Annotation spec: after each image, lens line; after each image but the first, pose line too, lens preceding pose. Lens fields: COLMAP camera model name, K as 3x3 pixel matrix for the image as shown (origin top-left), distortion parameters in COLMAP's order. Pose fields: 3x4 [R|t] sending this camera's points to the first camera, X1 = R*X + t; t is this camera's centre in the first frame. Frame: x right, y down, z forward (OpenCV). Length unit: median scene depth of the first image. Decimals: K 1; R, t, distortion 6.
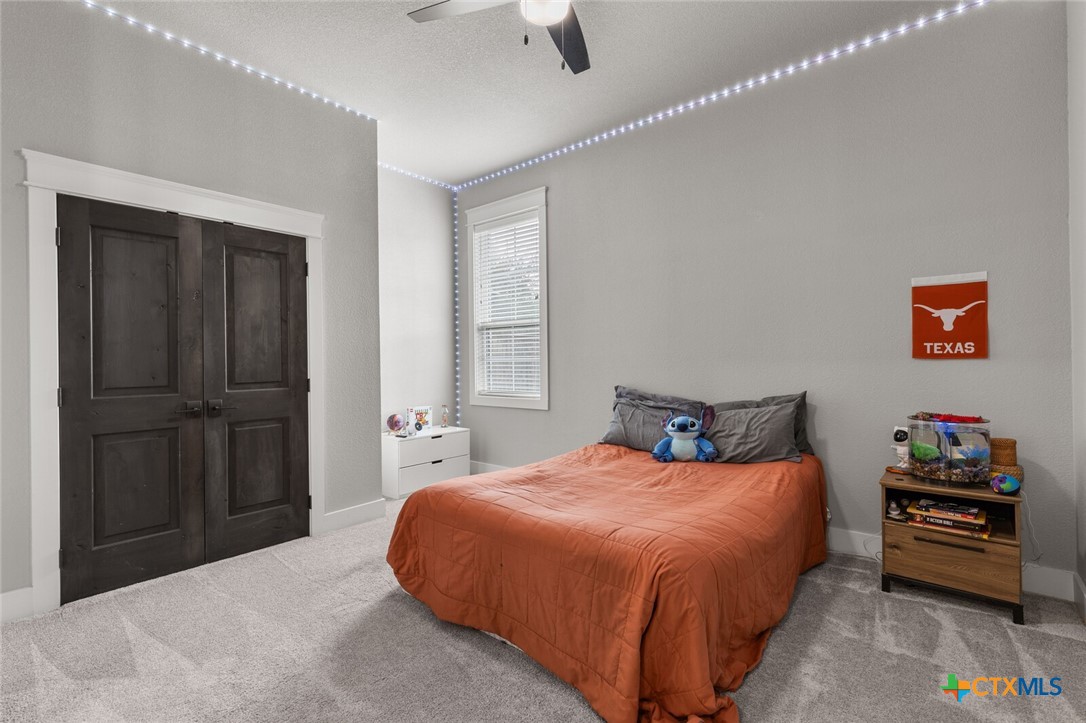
lens RADIAL K [[498.8, 0, 539.1], [0, 498.8, 360.7], [0, 0, 1]] dist [0.001201, 0.000208]
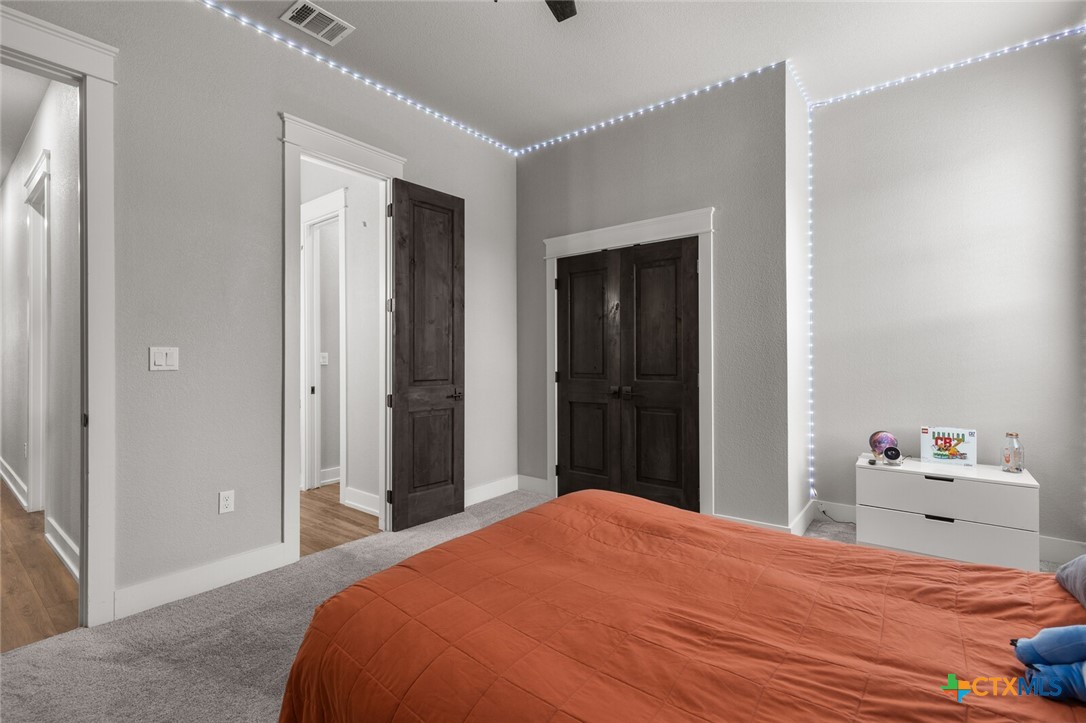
lens RADIAL K [[489.0, 0, 537.7], [0, 489.0, 359.4], [0, 0, 1]] dist [0.000587, -0.000418]
pose [[0.025926, 0.017934, -0.999503, 0.560029], [0.003202, 0.999832, 0.018023, -0.013517], [0.999659, -0.003668, 0.025865, 0.686000]]
